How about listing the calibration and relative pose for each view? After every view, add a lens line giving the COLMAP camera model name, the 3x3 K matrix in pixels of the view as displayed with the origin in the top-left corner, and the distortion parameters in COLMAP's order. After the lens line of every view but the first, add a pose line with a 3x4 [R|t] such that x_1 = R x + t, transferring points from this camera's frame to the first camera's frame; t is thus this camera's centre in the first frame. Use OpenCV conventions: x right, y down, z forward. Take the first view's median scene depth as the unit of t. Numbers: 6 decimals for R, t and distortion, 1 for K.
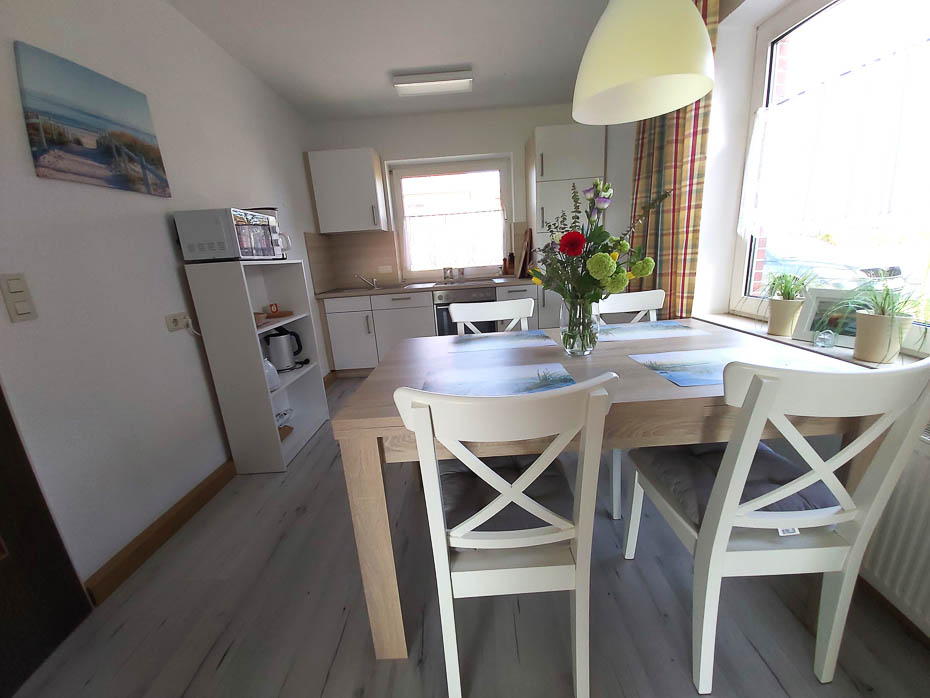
lens RADIAL K [[358.9, 0, 465.0], [0, 358.9, 349.0], [0, 0, 1]] dist [0.006876, -0.010134]
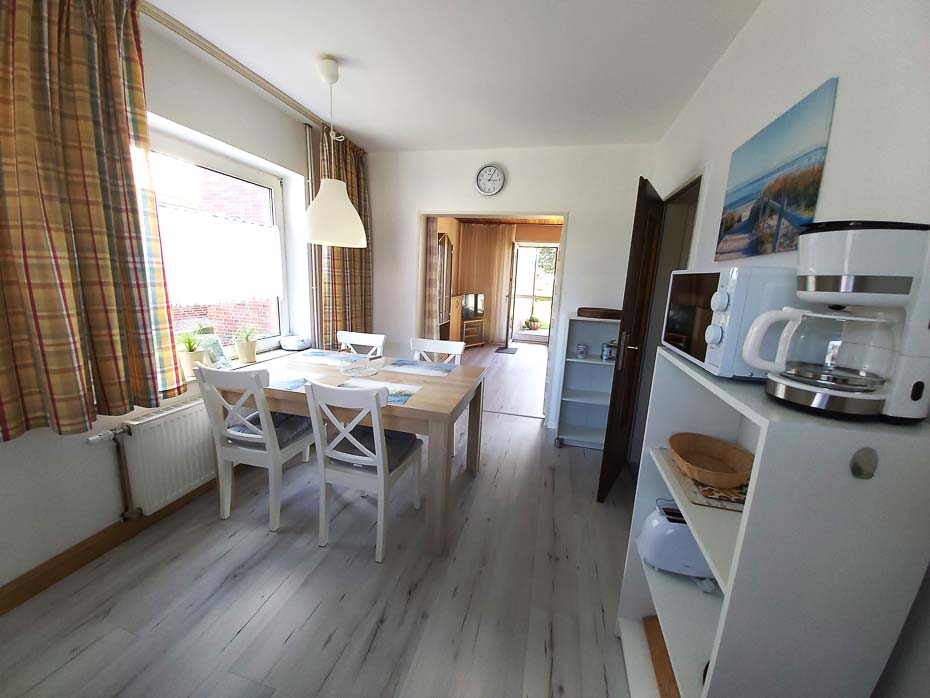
lens RADIAL K [[358.9, 0, 465.0], [0, 358.9, 349.0], [0, 0, 1]] dist [0.006876, -0.010134]
pose [[-0.981976, -0.013139, 0.188546, -0.420174], [0.068519, 0.904970, 0.419921, -0.606786], [-0.176146, 0.425272, -0.887759, 1.839786]]
